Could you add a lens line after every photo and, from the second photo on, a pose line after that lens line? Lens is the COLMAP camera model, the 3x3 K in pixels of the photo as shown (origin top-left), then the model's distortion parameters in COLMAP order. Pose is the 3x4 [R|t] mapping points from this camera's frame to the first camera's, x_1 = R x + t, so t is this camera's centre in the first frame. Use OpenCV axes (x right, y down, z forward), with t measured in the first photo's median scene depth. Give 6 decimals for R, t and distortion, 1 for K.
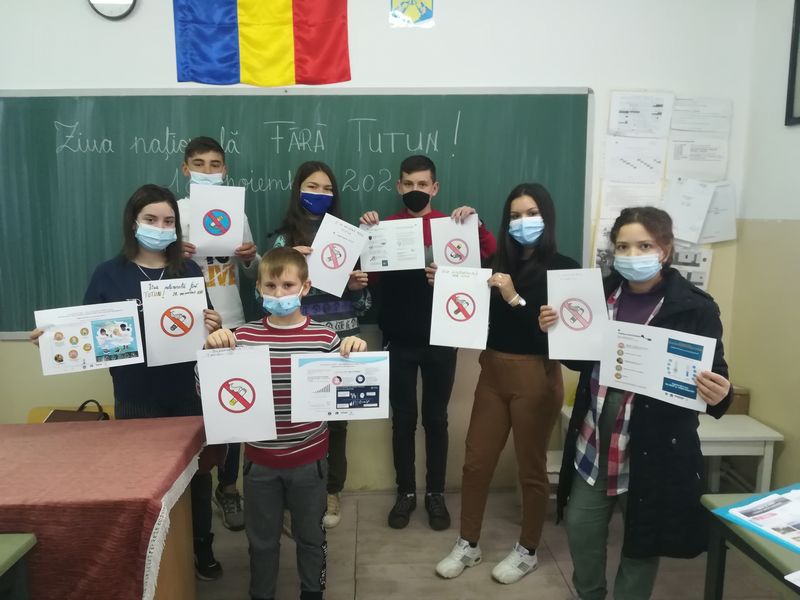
lens RADIAL K [[652.5, 0, 410.2], [0, 652.5, 298.8], [0, 0, 1]] dist [0.078926, -0.033534]
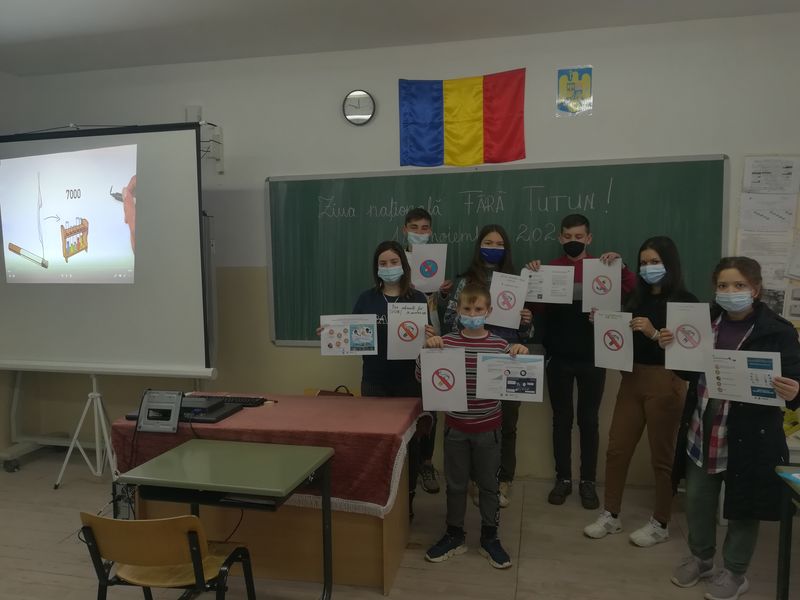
lens RADIAL K [[652.5, 0, 410.2], [0, 652.5, 298.8], [0, 0, 1]] dist [0.078926, -0.033534]
pose [[0.962836, 0.012472, -0.269798, 0.058865], [-0.025981, 0.998578, -0.046559, 0.021750], [0.268834, 0.051838, 0.961791, -0.397615]]
